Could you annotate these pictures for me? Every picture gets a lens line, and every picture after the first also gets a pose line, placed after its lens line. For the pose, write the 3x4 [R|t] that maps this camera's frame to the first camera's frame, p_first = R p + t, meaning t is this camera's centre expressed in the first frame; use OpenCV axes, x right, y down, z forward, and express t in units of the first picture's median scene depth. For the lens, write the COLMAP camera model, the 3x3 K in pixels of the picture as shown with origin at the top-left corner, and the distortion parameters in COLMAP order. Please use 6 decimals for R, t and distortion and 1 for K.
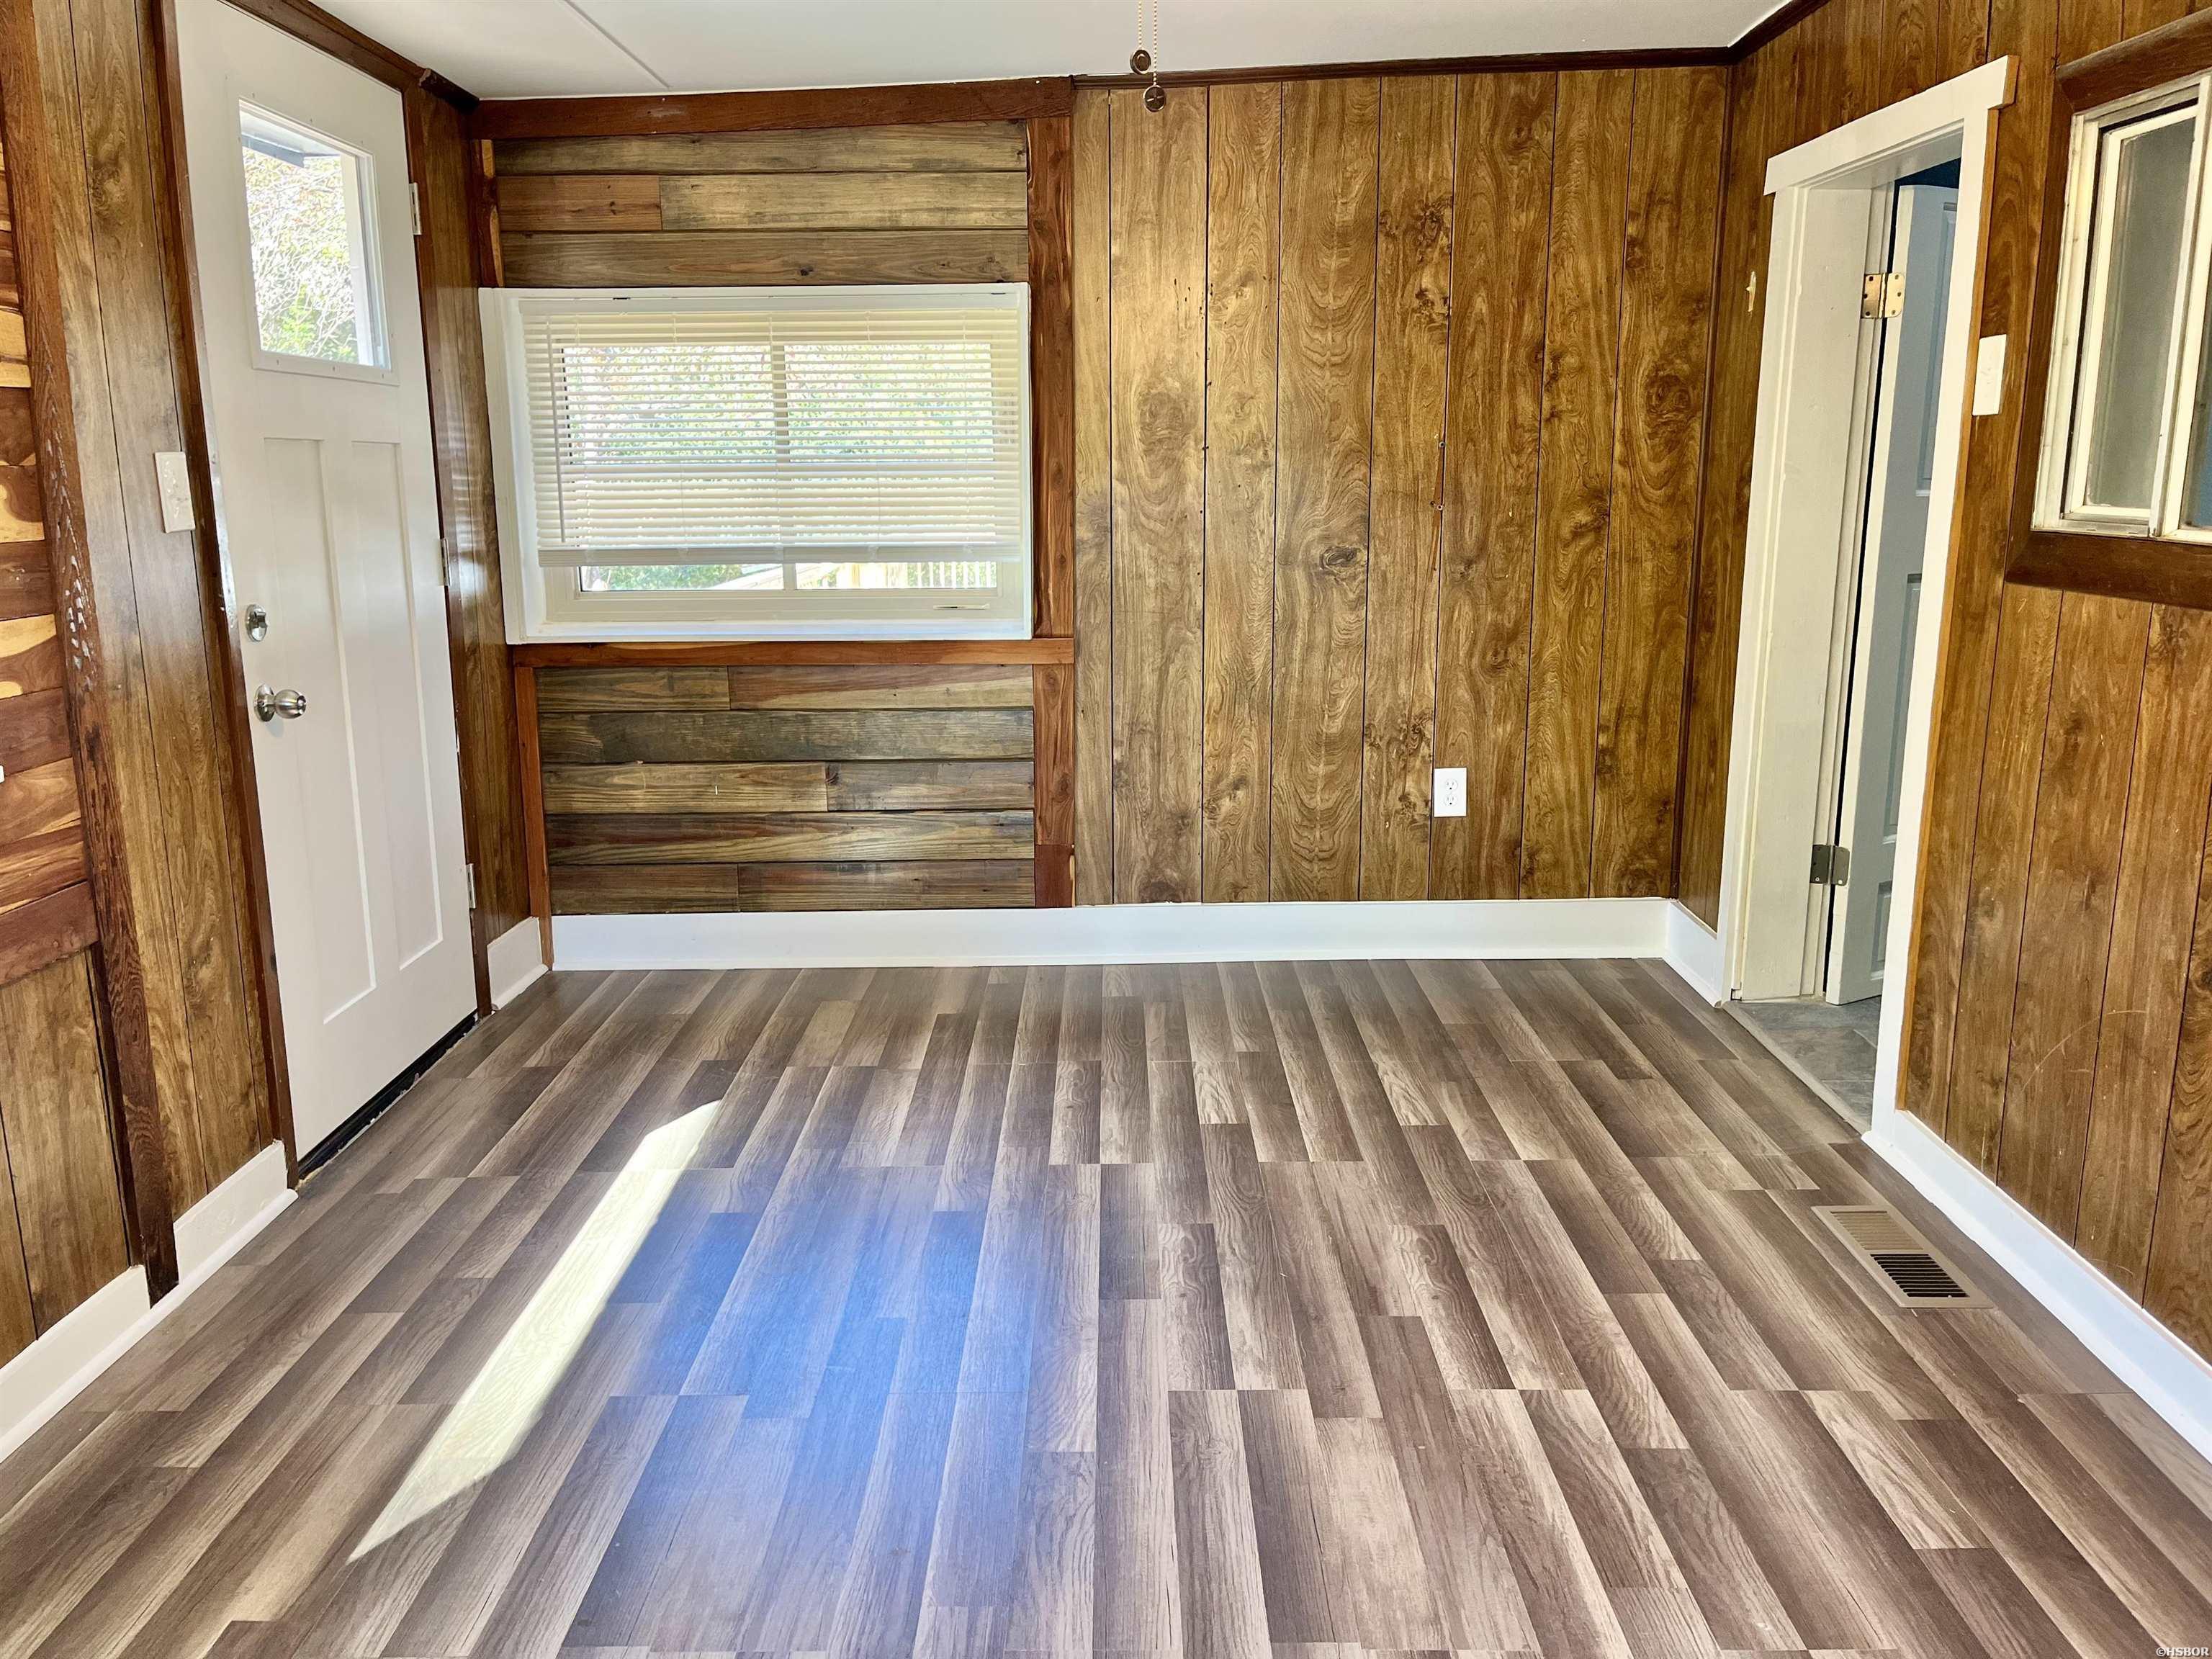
lens RADIAL K [[1675.8, 0, 1107.5], [0, 1675.8, 816.2], [0, 0, 1]] dist [0.073343, -0.102323]
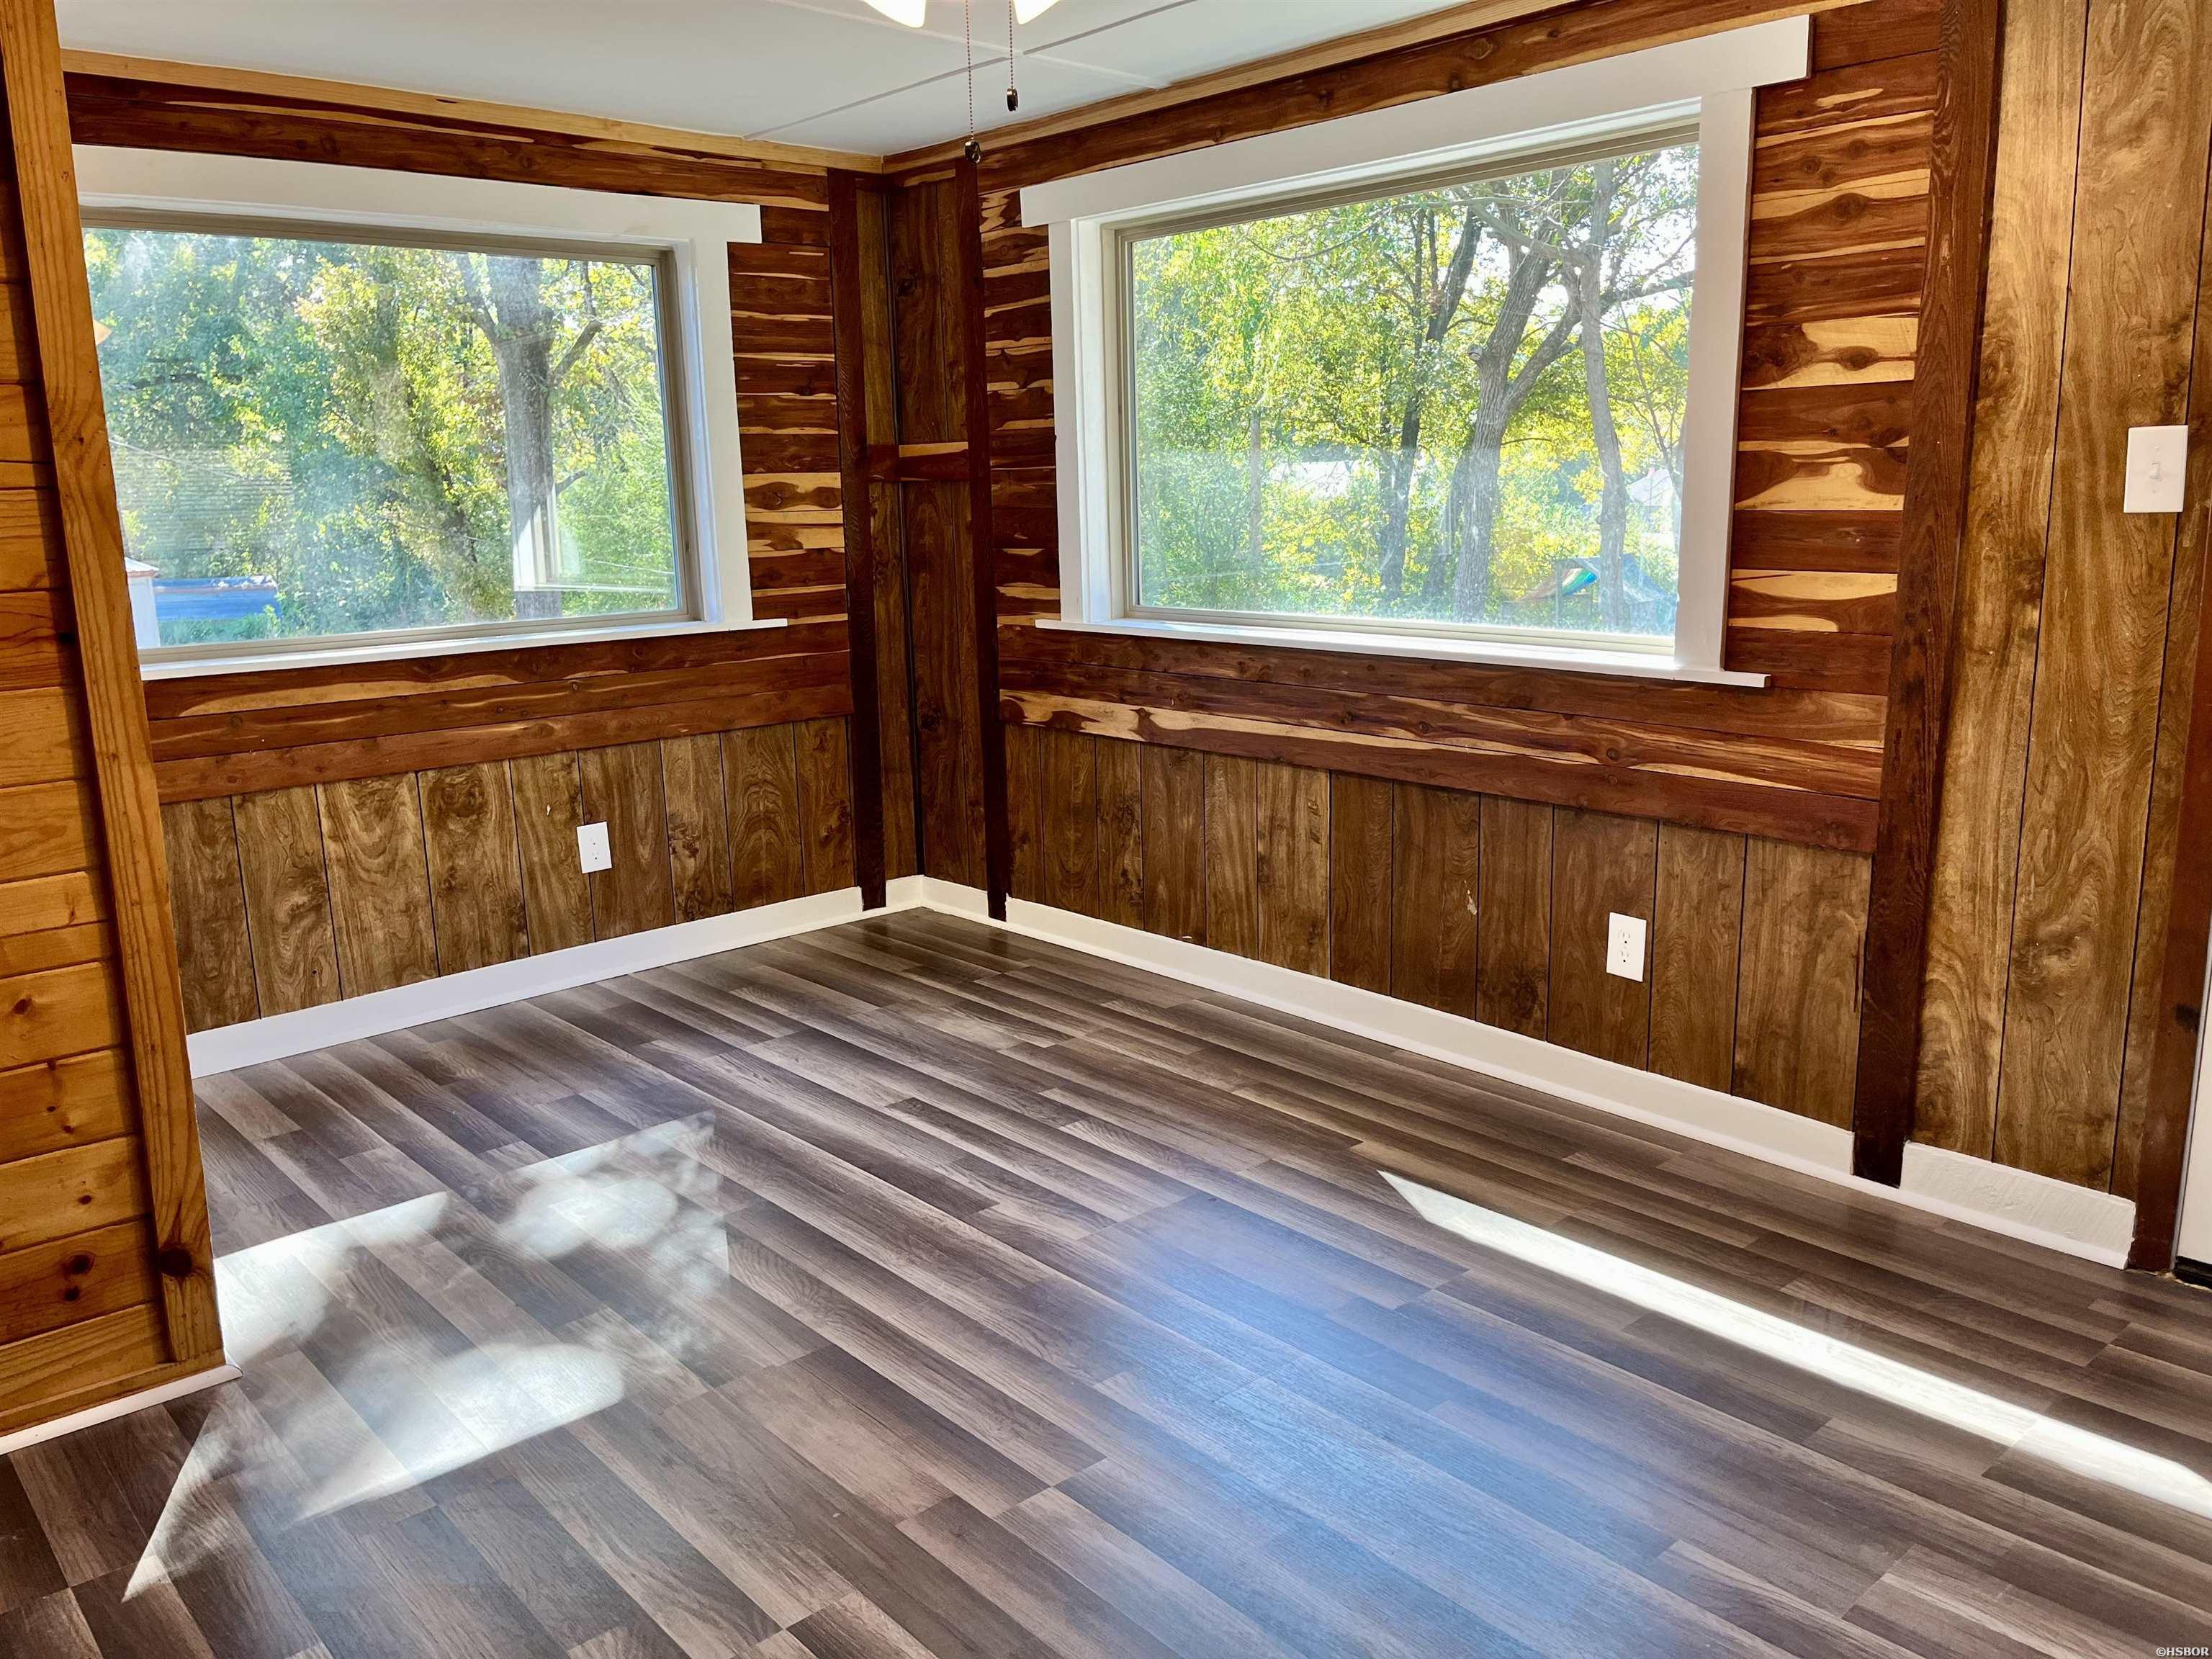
lens RADIAL K [[1675.8, 0, 1107.7], [0, 1675.8, 832.1], [0, 0, 1]] dist [0.073343, -0.102323]
pose [[-0.741523, 0.161048, -0.651312, 0.587877], [-0.110336, 0.928275, 0.355151, -0.313578], [0.661793, 0.335216, -0.670567, 1.504356]]
